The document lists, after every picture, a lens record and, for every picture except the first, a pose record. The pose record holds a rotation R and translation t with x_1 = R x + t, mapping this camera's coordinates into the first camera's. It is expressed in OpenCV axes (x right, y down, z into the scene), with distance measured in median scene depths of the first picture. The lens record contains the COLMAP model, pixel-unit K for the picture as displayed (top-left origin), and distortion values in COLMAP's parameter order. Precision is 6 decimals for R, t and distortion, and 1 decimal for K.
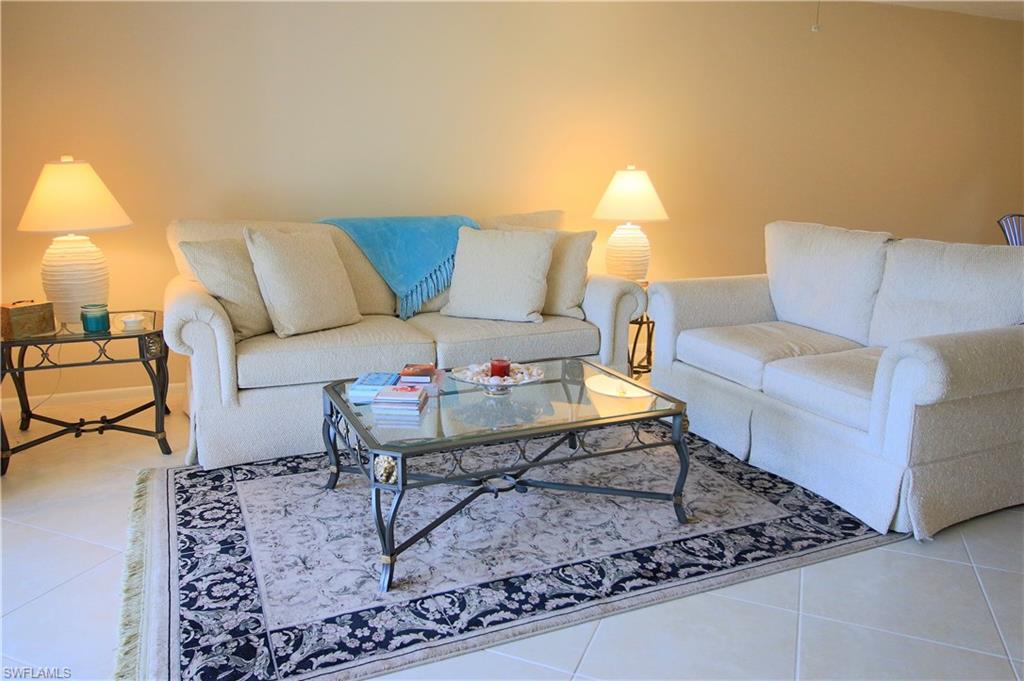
lens RADIAL K [[699.1, 0, 511.6], [0, 699.1, 339.7], [0, 0, 1]] dist [0.003100, 0.000989]
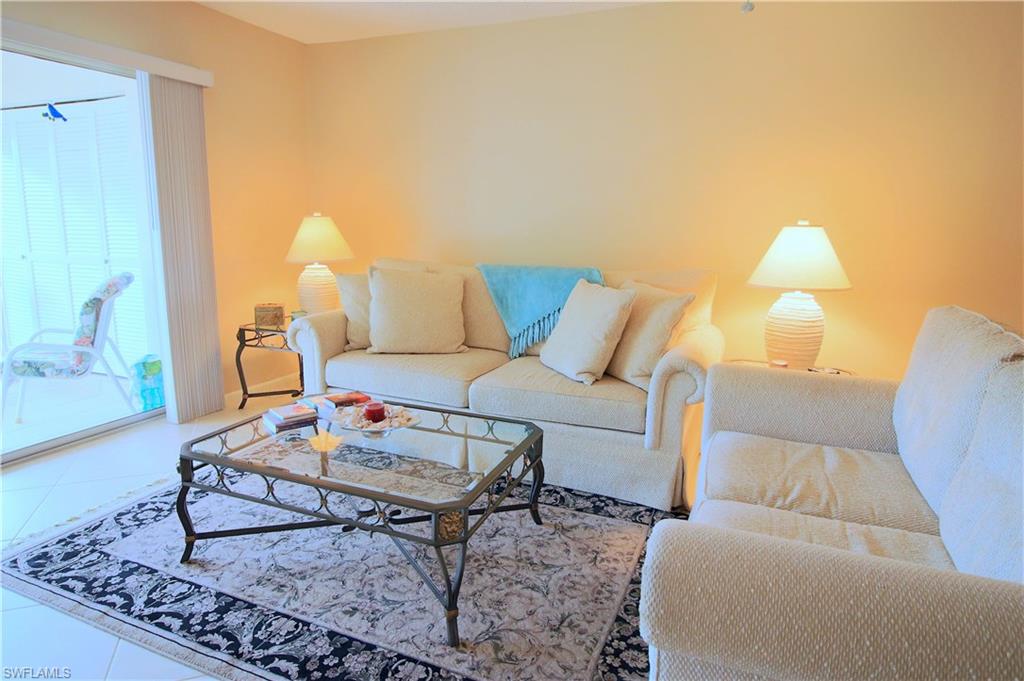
lens RADIAL K [[586.2, 0, 511.6], [0, 586.2, 339.2], [0, 0, 1]] dist [-0.003869, -0.003238]
pose [[0.710506, 0.141774, -0.689261, 0.842695], [-0.177384, 0.983948, 0.019536, -0.136701], [0.680967, 0.108384, 0.724250, 0.597075]]
